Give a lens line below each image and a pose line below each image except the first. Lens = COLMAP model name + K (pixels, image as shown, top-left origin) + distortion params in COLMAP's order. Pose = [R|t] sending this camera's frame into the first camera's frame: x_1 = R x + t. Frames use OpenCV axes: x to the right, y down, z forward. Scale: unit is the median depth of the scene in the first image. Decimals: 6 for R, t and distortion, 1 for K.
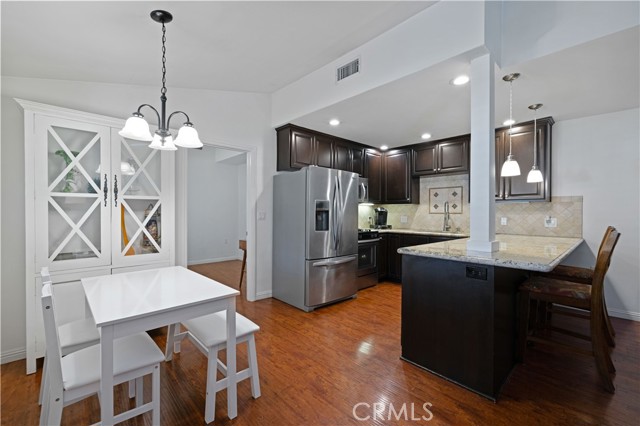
lens RADIAL K [[275.1, 0, 318.3], [0, 275.1, 212.2], [0, 0, 1]] dist [0.013907, 0.000613]
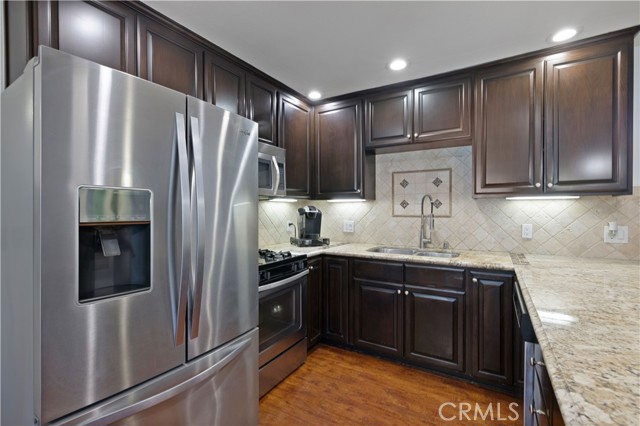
lens RADIAL K [[295.2, 0, 319.1], [0, 295.2, 213.4], [0, 0, 1]] dist [0.012258, -0.000024]
pose [[0.963498, -0.012155, 0.267440, 0.099531], [0.006343, 0.999725, 0.022585, -0.017161], [-0.267641, -0.020064, 0.963310, 0.486746]]
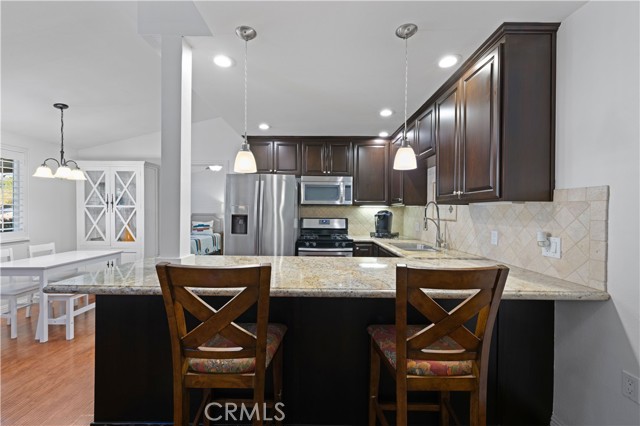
lens RADIAL K [[275.1, 0, 316.0], [0, 275.1, 212.6], [0, 0, 1]] dist [0.013907, 0.000613]
pose [[0.718796, 0.005798, -0.695197, 0.718328], [-0.003312, 0.999982, 0.004916, -0.016218], [0.695213, -0.001231, 0.718803, 0.333640]]
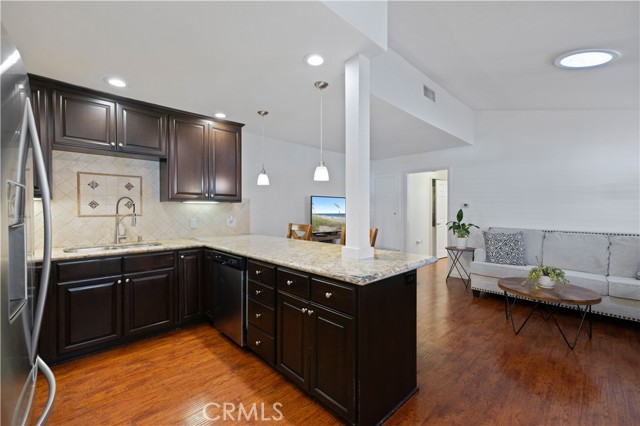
lens RADIAL K [[275.1, 0, 320.5], [0, 275.1, 209.7], [0, 0, 1]] dist [0.013907, 0.000613]
pose [[-0.015511, -0.008826, 0.999841, -0.186996], [-0.005699, 0.999946, 0.008739, -0.018373], [-0.999863, -0.005562, -0.015560, 0.553557]]
